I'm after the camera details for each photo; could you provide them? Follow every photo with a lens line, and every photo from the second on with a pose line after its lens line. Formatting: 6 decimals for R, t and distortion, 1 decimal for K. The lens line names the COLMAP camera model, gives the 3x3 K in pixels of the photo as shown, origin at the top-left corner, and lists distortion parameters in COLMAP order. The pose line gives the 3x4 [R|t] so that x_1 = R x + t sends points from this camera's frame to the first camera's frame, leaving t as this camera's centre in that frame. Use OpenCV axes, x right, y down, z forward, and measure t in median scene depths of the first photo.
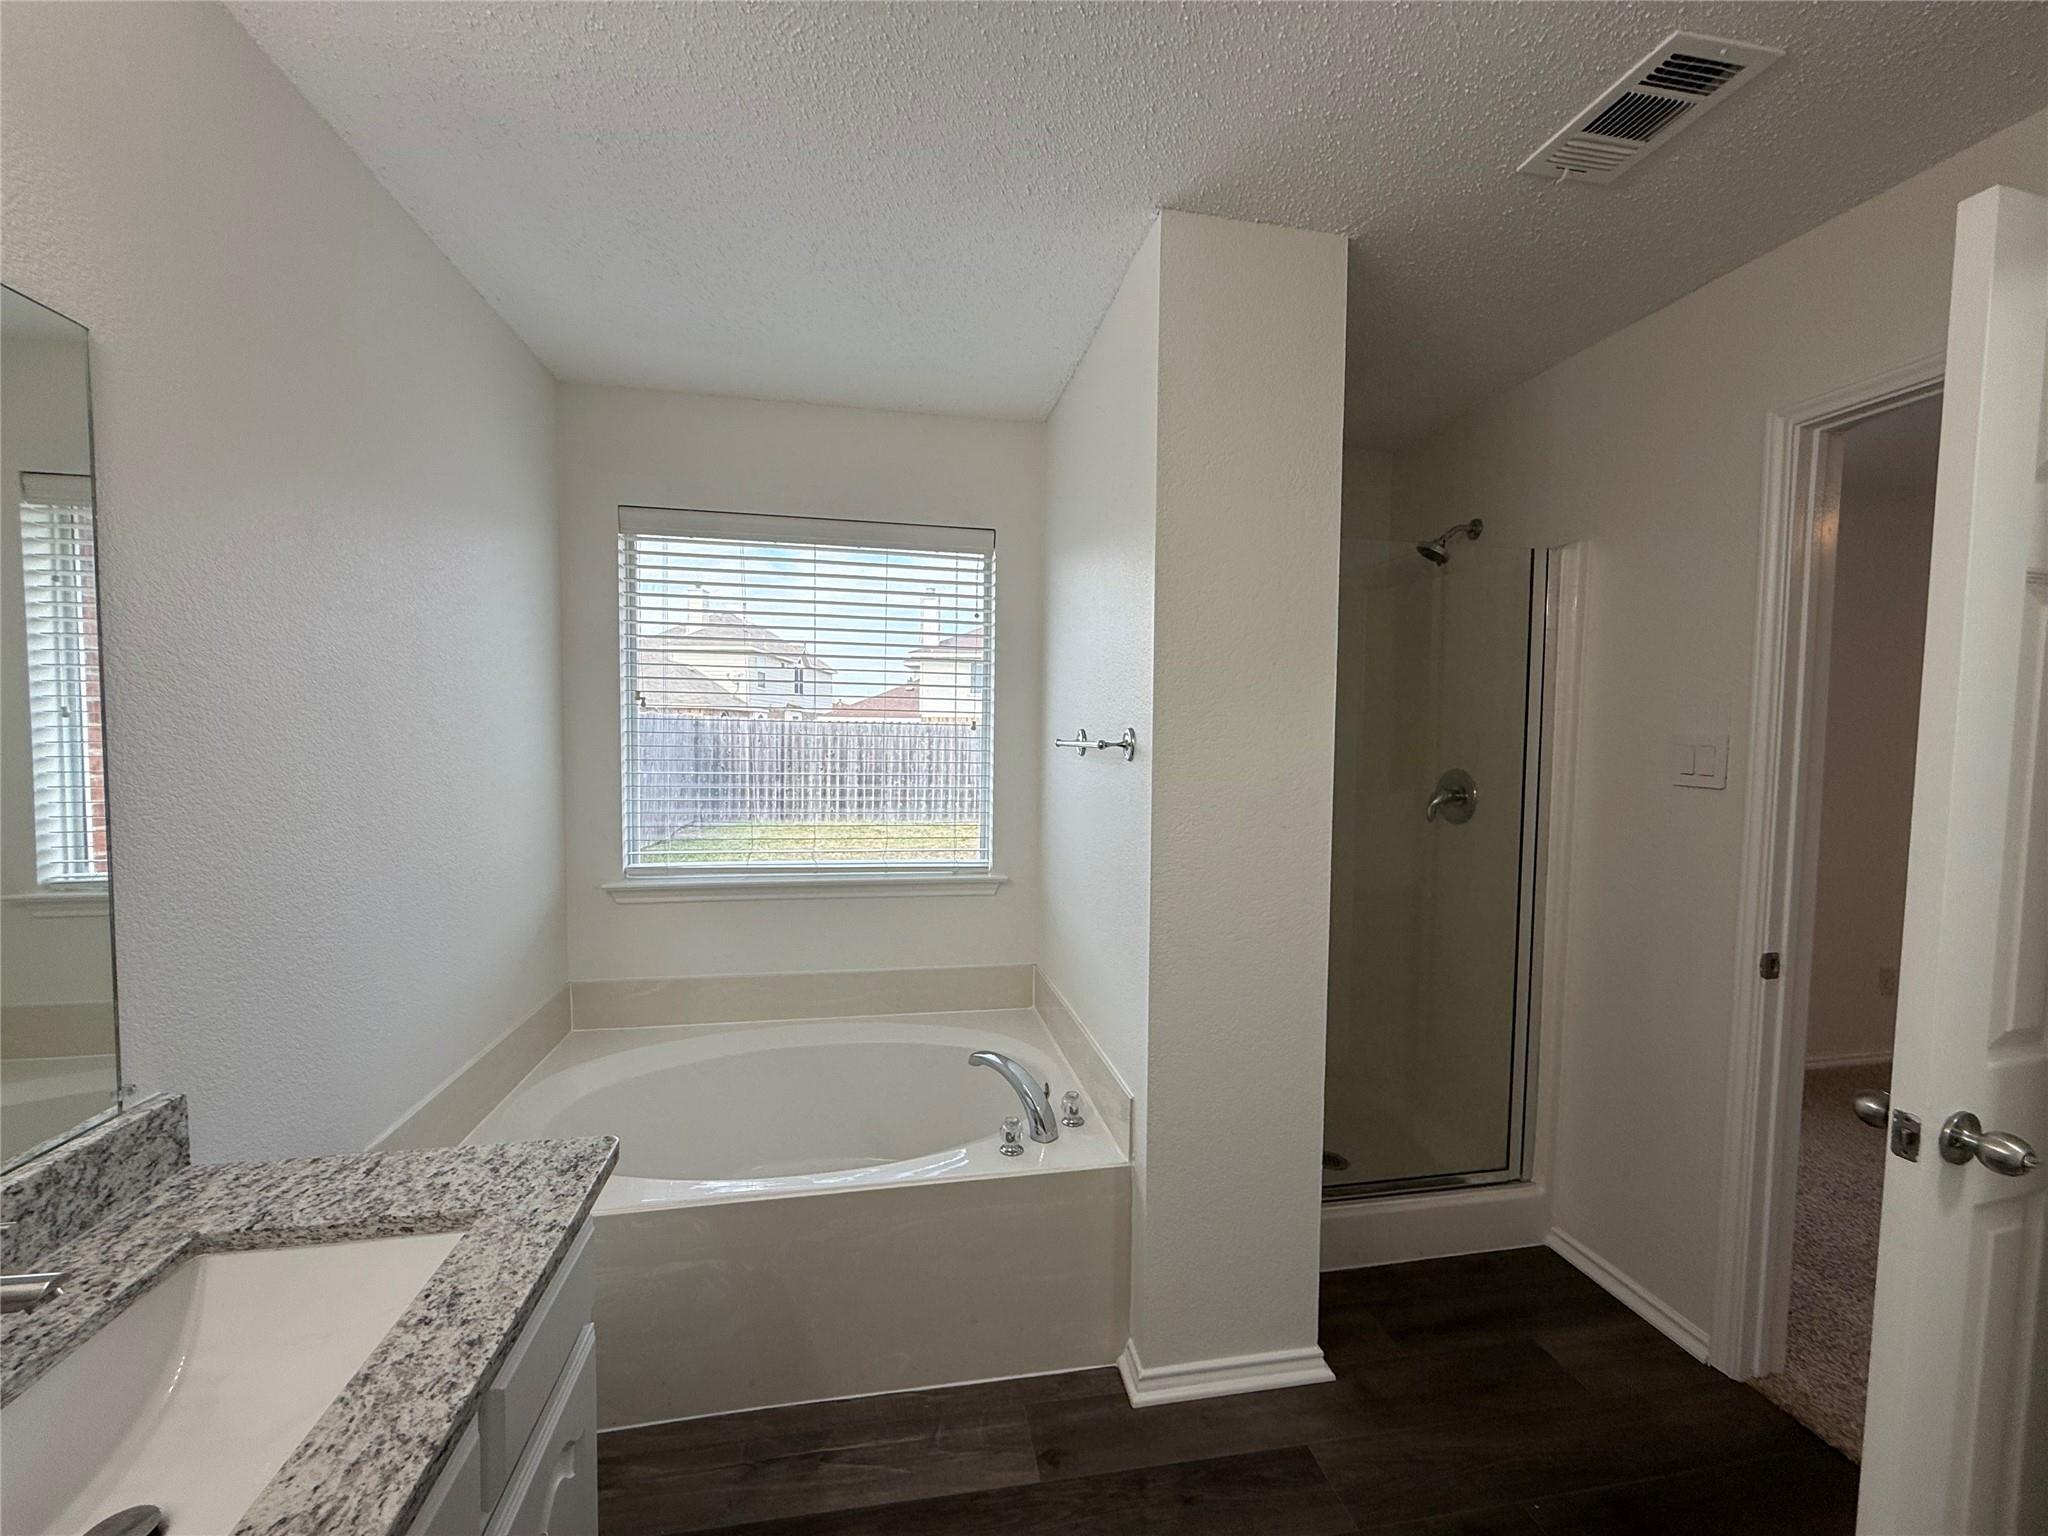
lens RADIAL K [[813.1, 0, 1018.4], [0, 813.1, 773.9], [0, 0, 1]] dist [0.003404, 0.000133]
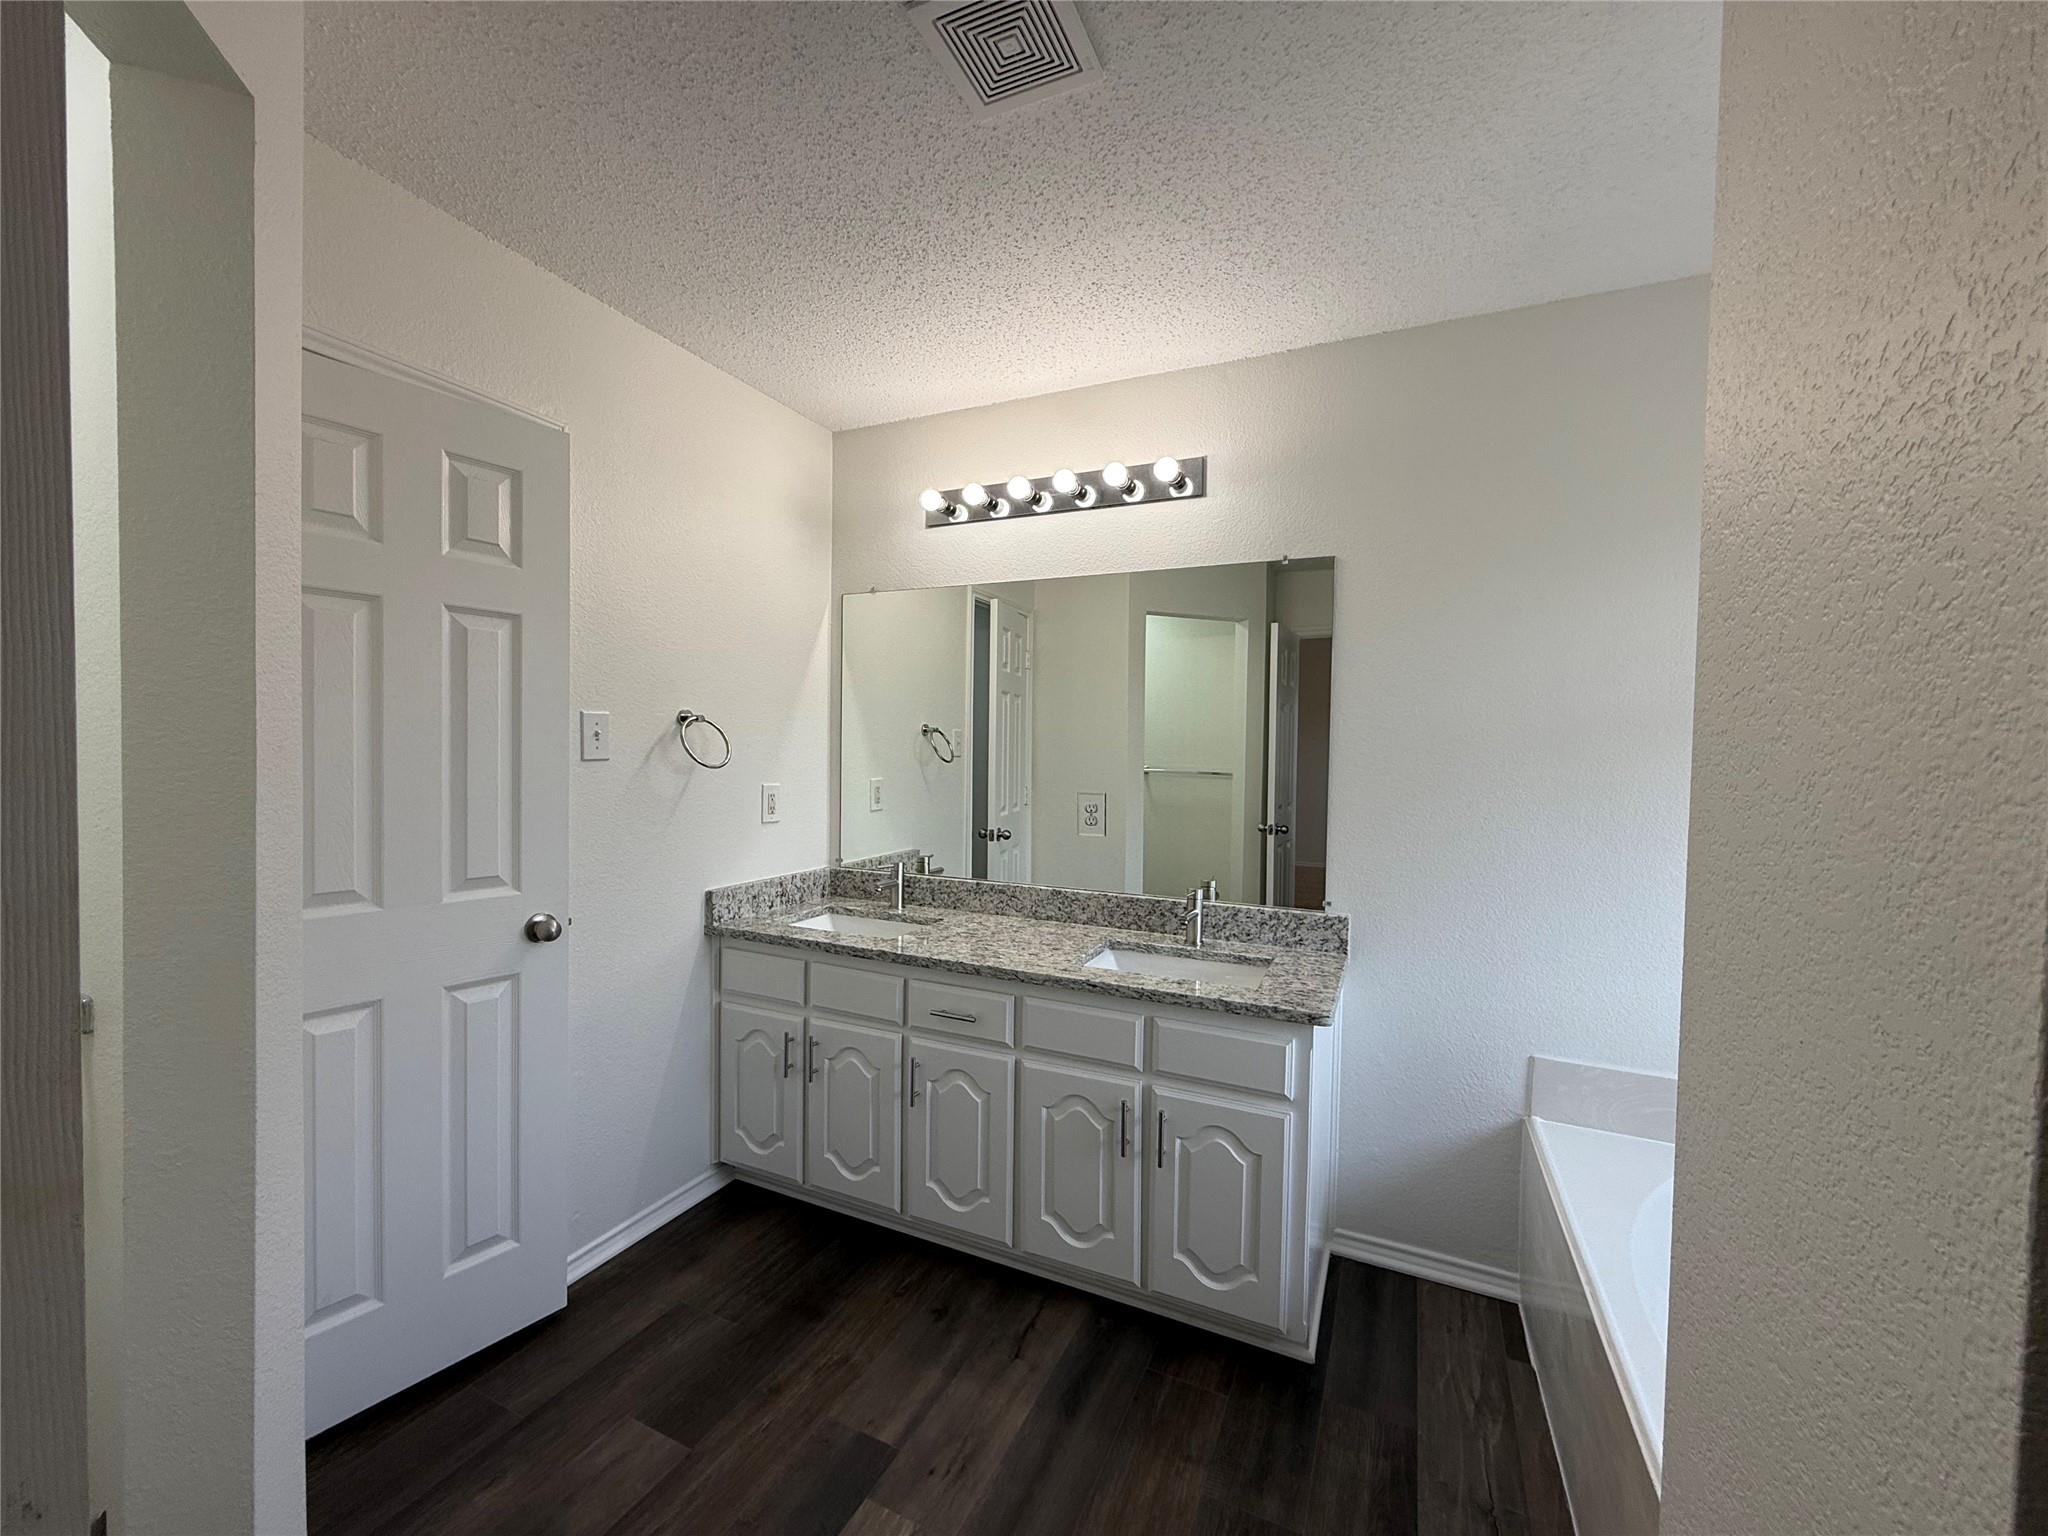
lens RADIAL K [[813.1, 0, 1021.1], [0, 813.1, 768.0], [0, 0, 1]] dist [0.003404, 0.000133]
pose [[-0.578928, -0.000154, -0.815379, 1.162356], [-0.059799, 0.997315, 0.042270, -0.012455], [0.813183, 0.073230, -0.577383, 1.598852]]
